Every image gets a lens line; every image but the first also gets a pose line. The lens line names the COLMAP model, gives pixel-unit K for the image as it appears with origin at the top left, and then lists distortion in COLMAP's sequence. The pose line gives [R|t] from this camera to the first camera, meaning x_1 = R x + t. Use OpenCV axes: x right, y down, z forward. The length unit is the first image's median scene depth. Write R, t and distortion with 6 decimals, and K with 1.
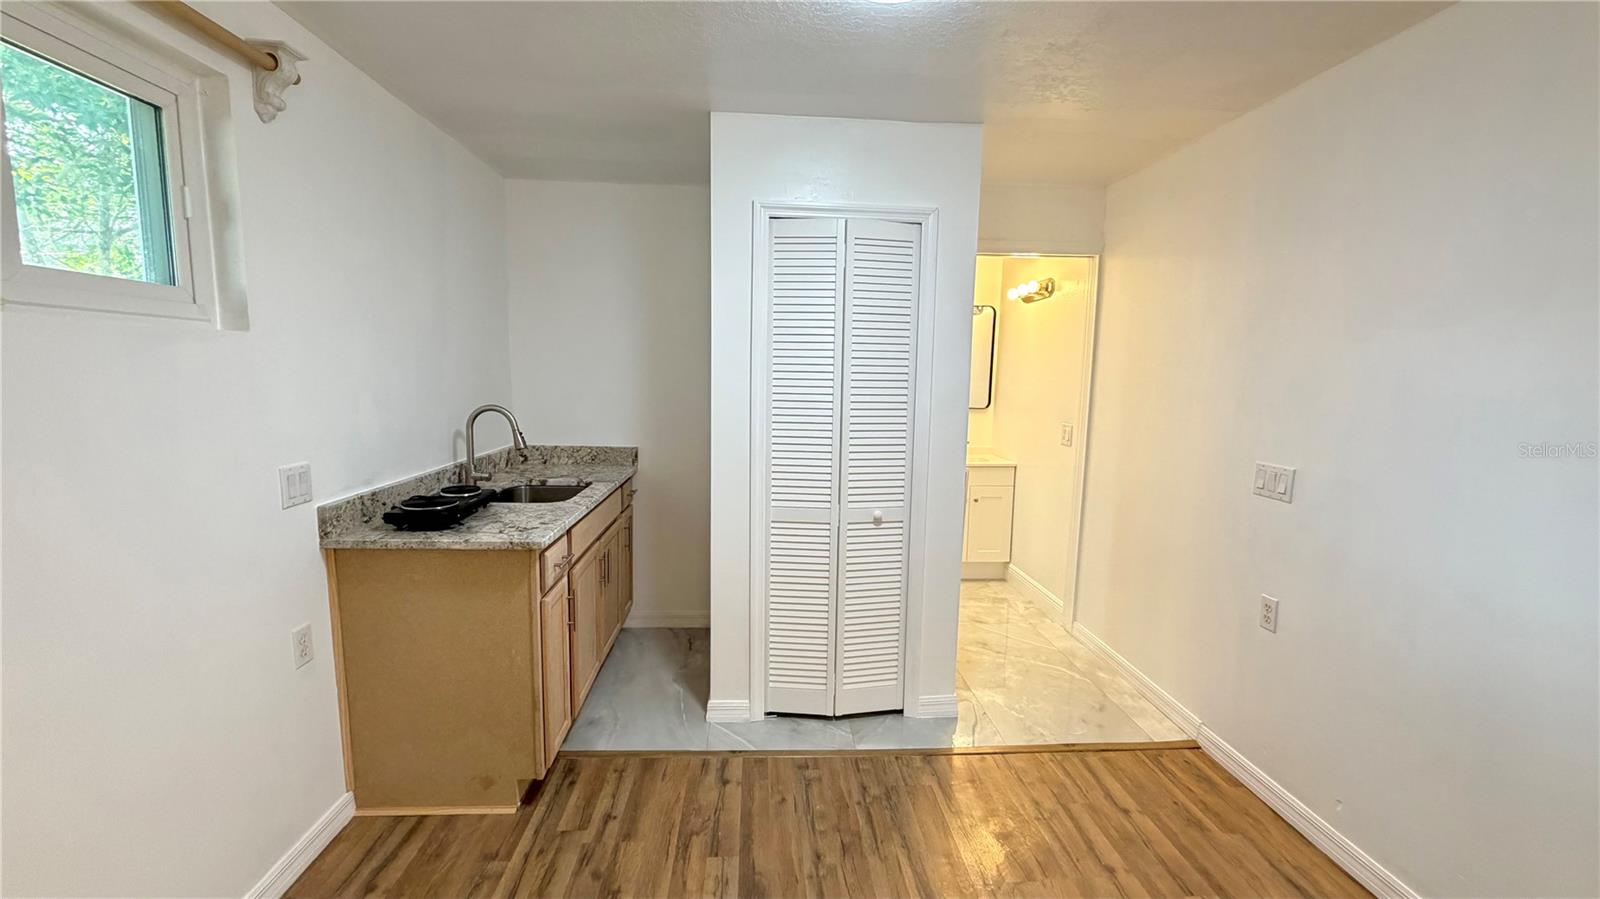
lens RADIAL K [[641.0, 0, 792.1], [0, 641.0, 450.8], [0, 0, 1]] dist [0.001314, 0.000293]
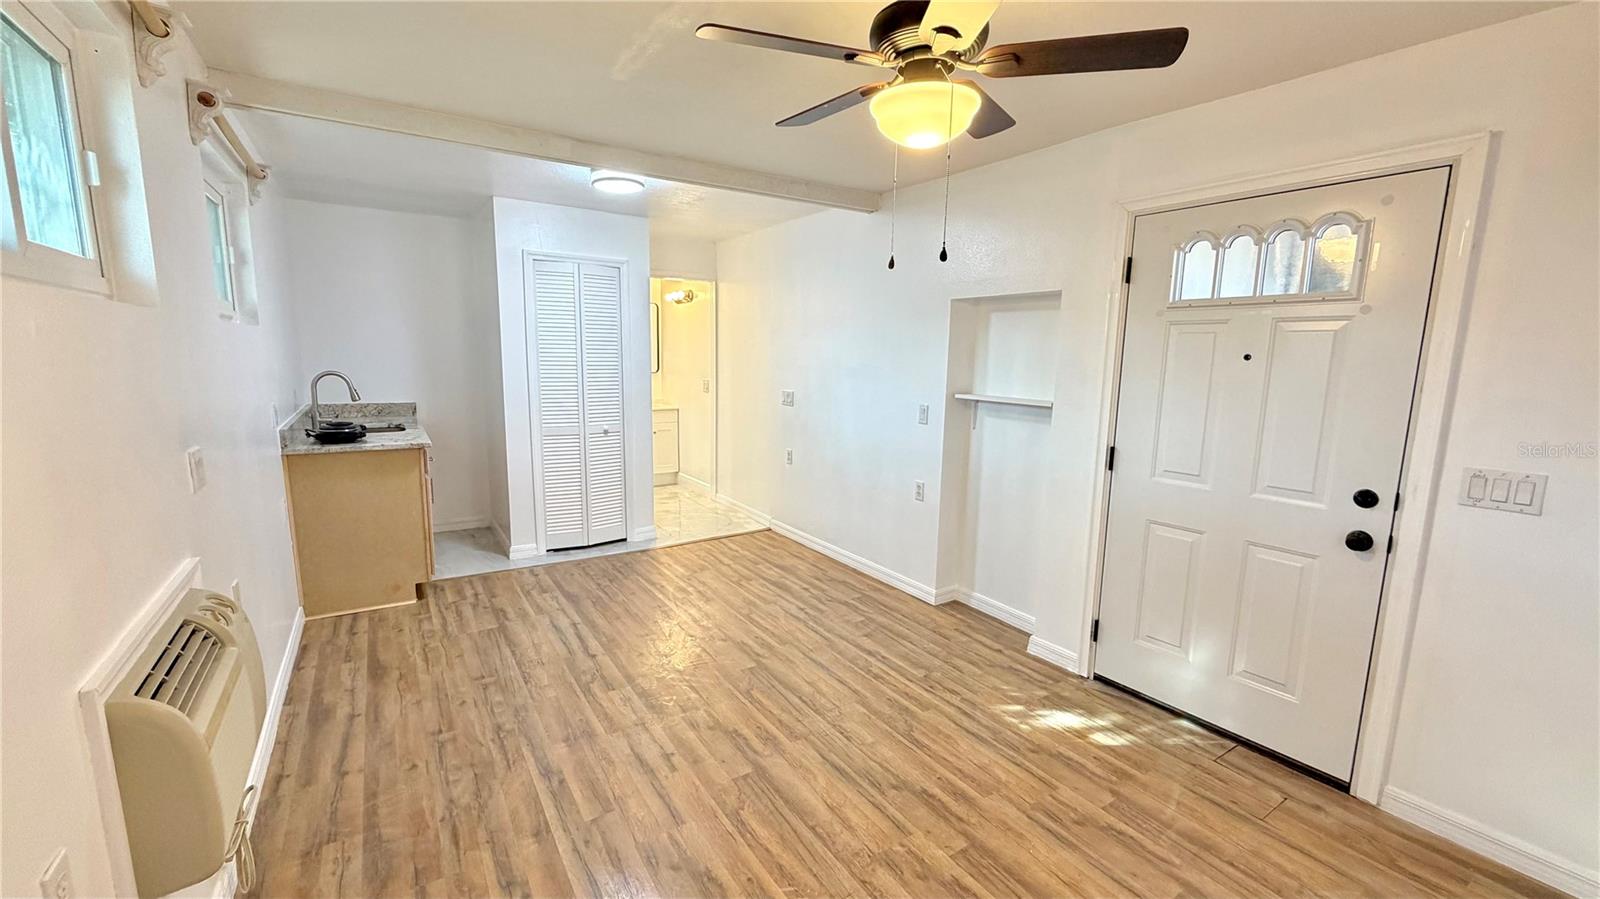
lens RADIAL K [[641.0, 0, 795.2], [0, 641.0, 451.7], [0, 0, 1]] dist [0.001314, 0.000293]
pose [[0.868539, -0.077686, 0.489494, -0.318552], [0.057437, 0.996762, 0.056279, 0.103447], [-0.492281, -0.020766, 0.870189, -0.906516]]
